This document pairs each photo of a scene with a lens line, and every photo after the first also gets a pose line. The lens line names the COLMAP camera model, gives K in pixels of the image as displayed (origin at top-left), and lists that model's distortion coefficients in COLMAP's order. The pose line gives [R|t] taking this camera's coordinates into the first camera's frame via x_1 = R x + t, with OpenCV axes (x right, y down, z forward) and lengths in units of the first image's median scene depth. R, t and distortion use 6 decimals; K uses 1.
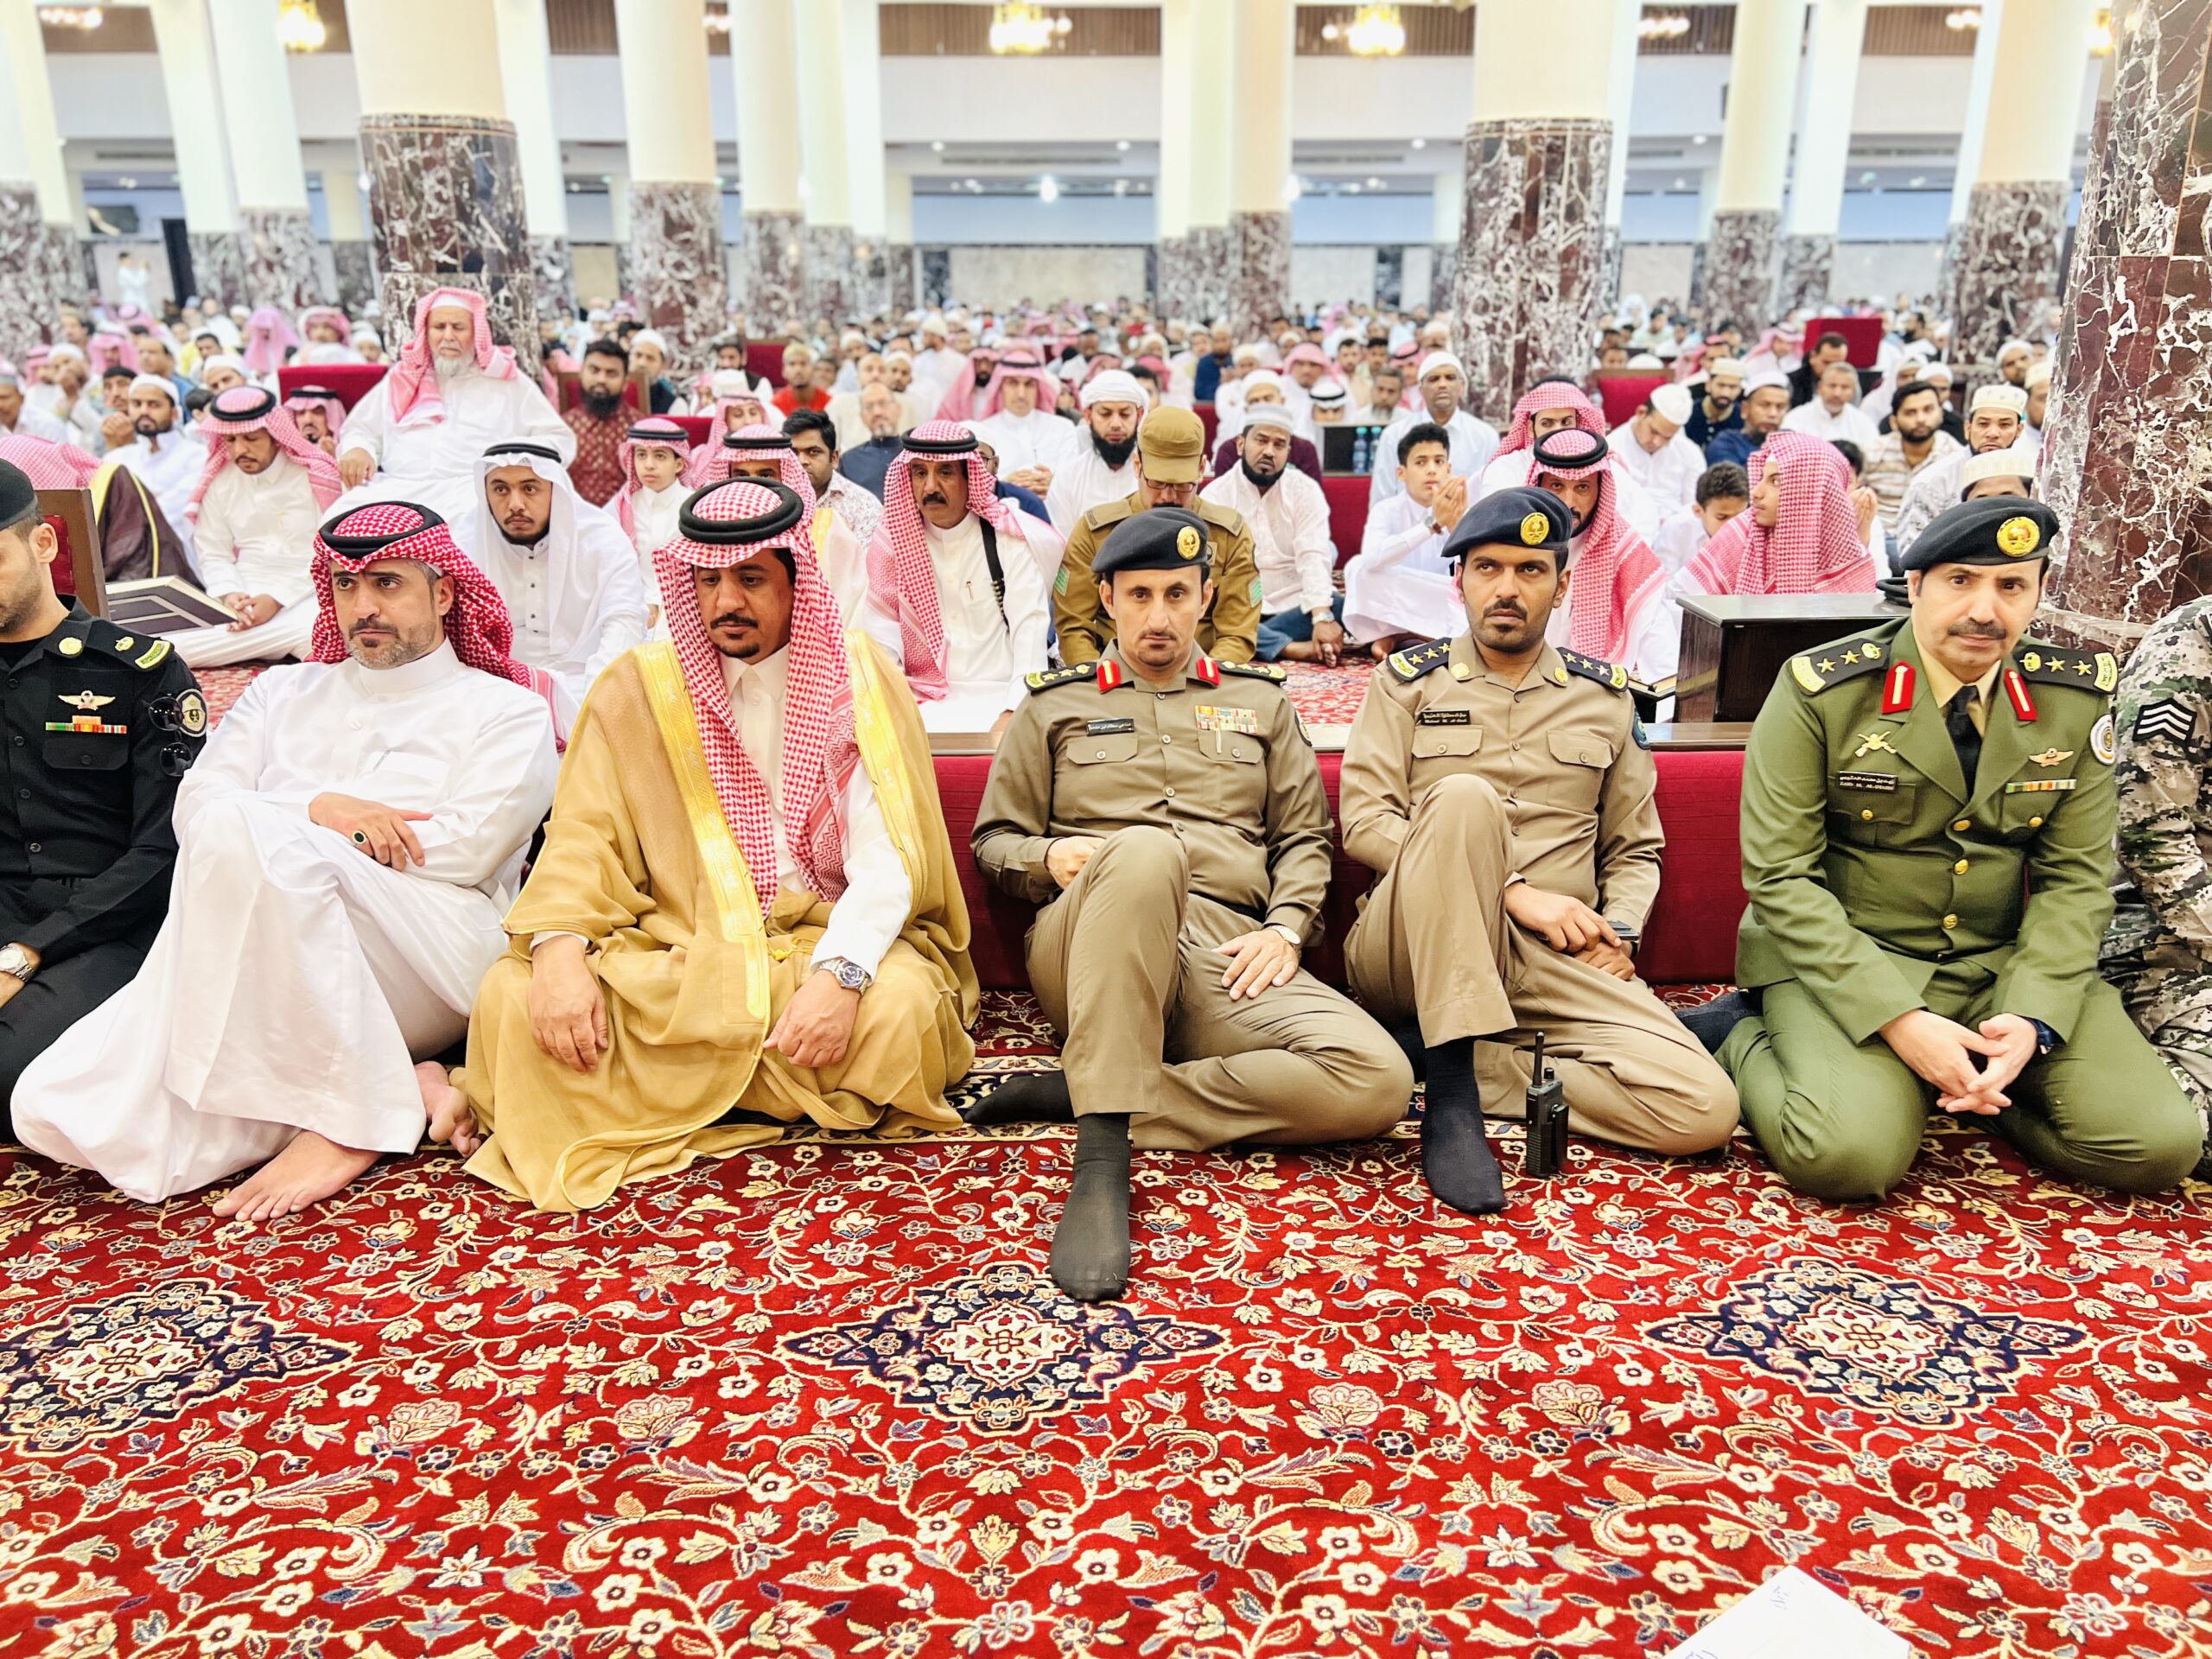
lens RADIAL K [[1661.4, 0, 1106.0], [0, 1661.4, 829.5], [0, 0, 1]] dist [0.048854, -0.059841]
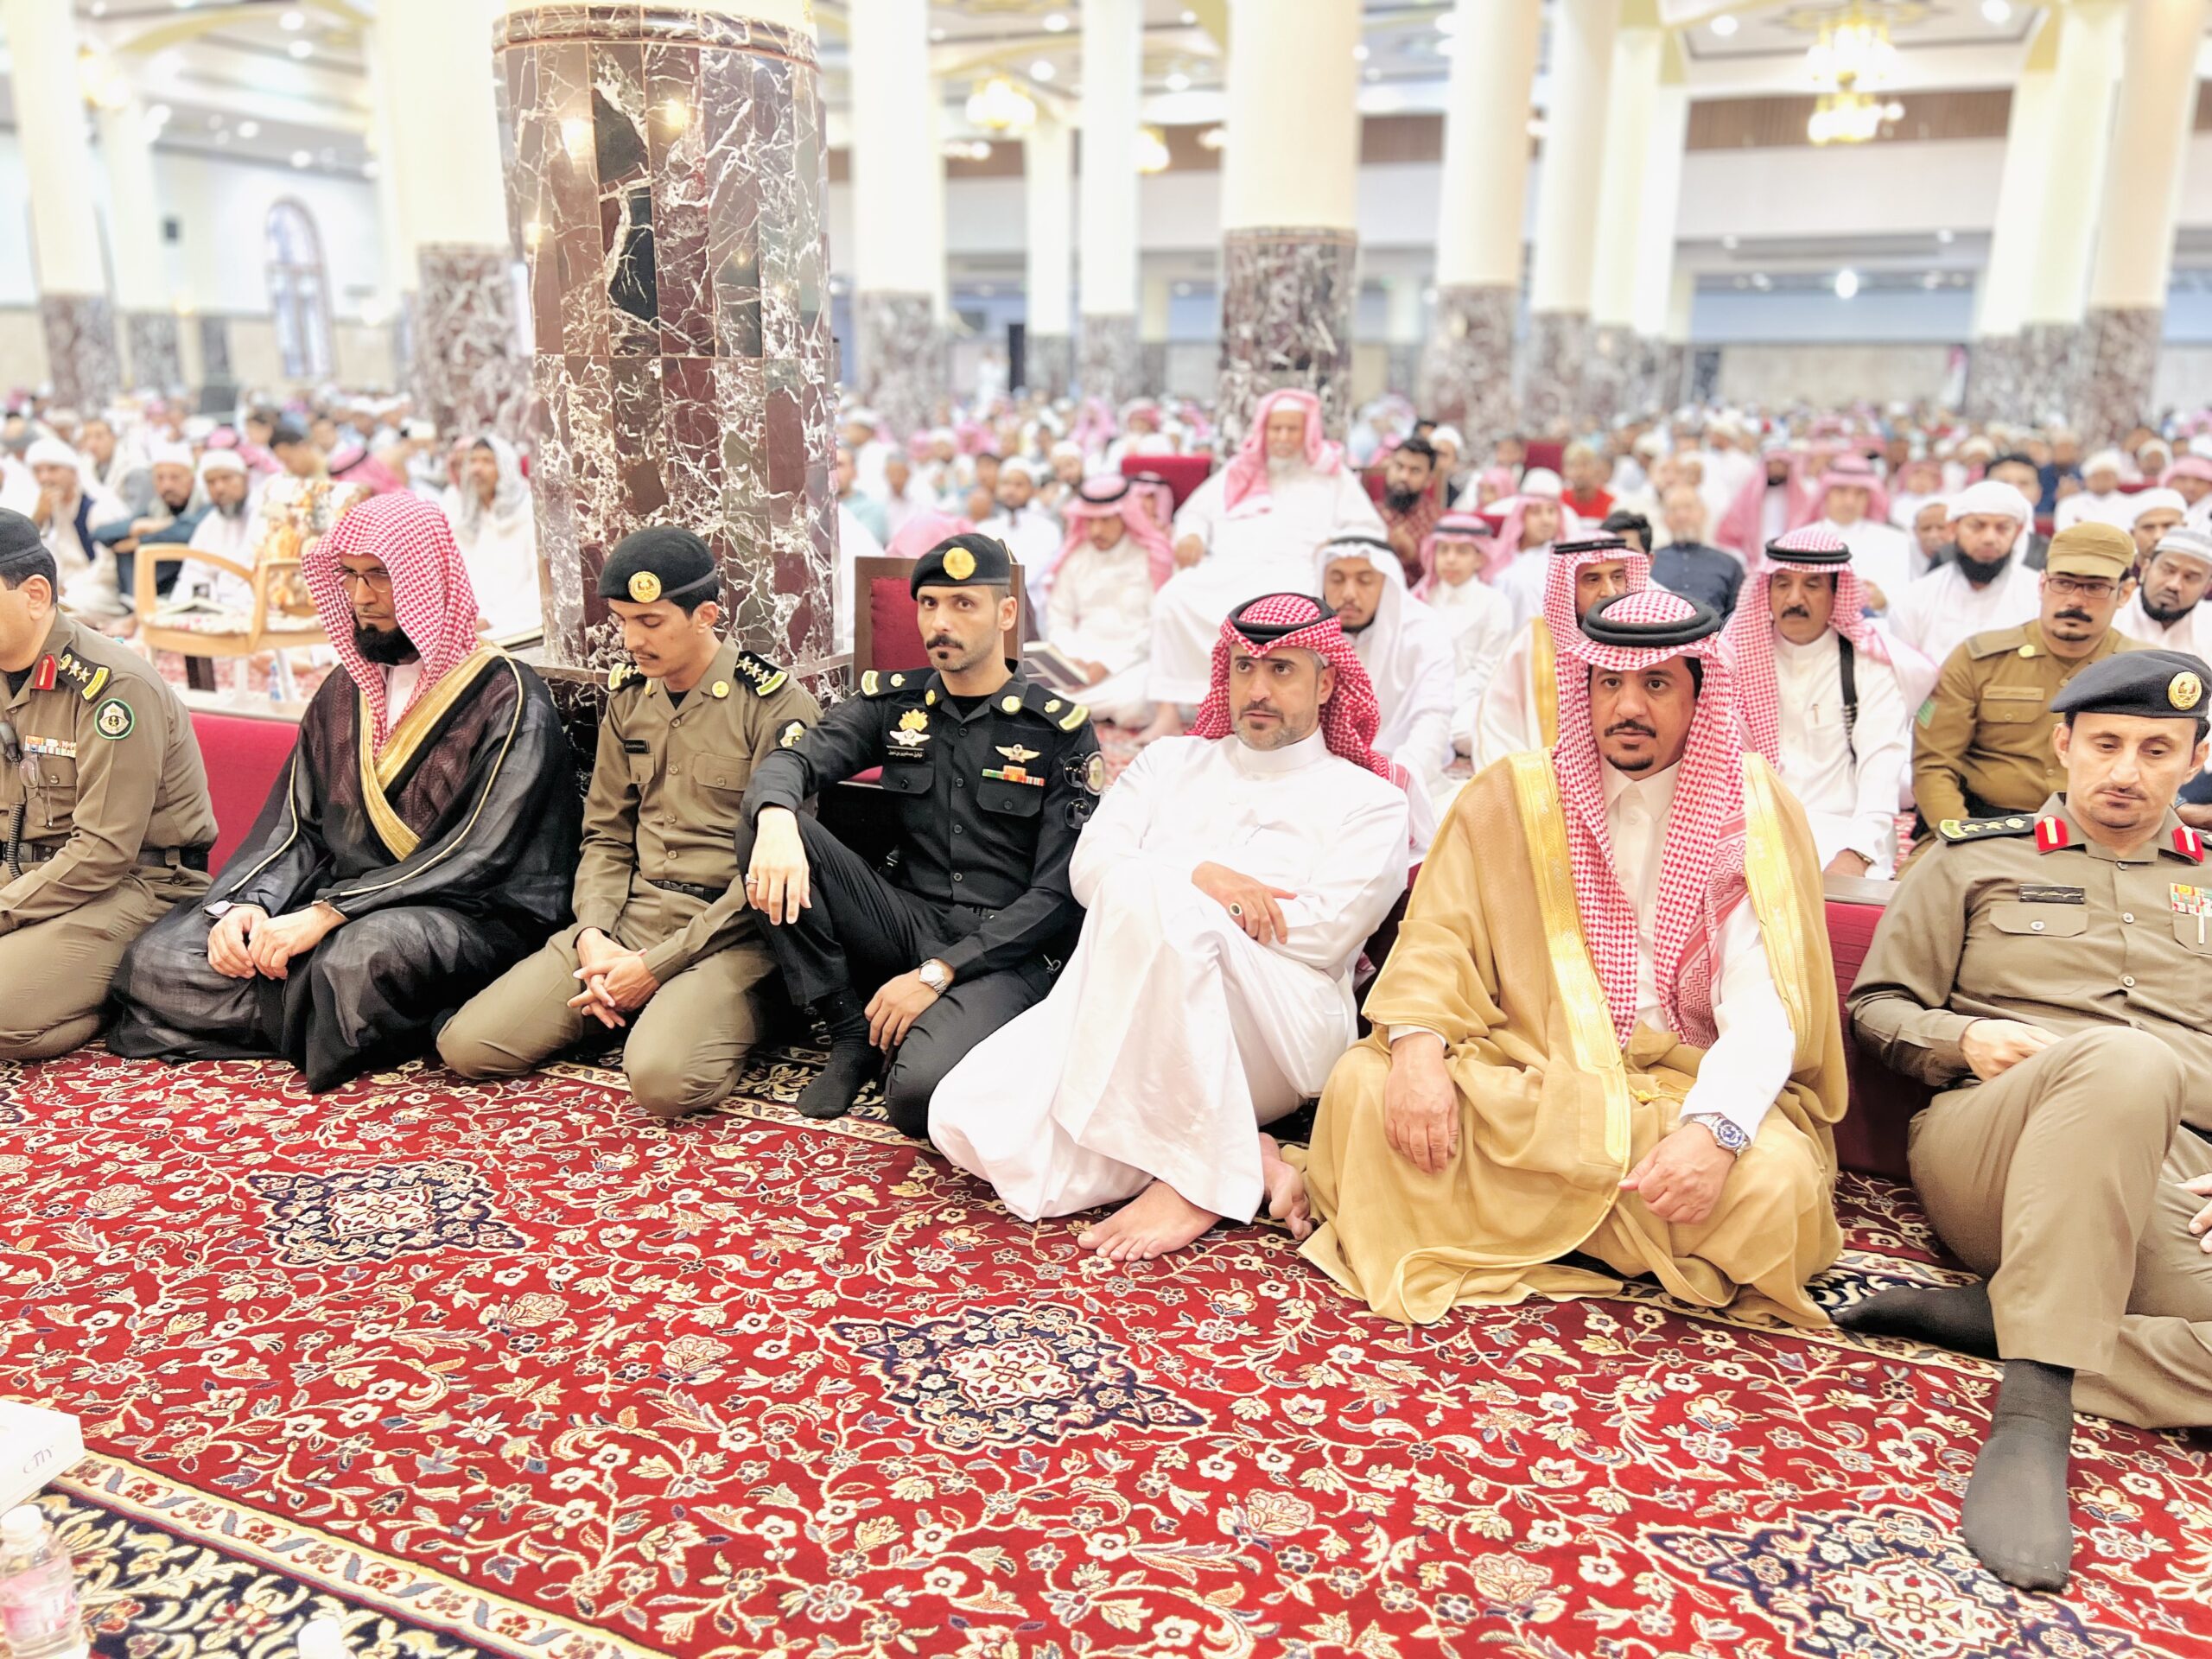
lens RADIAL K [[1661.4, 0, 1106.0], [0, 1661.4, 829.5], [0, 0, 1]] dist [0.048854, -0.059841]
pose [[0.910677, 0.118914, -0.395634, -0.134887], [-0.139570, 0.989928, -0.023727, -0.010093], [0.388827, 0.076826, 0.918102, 0.013804]]
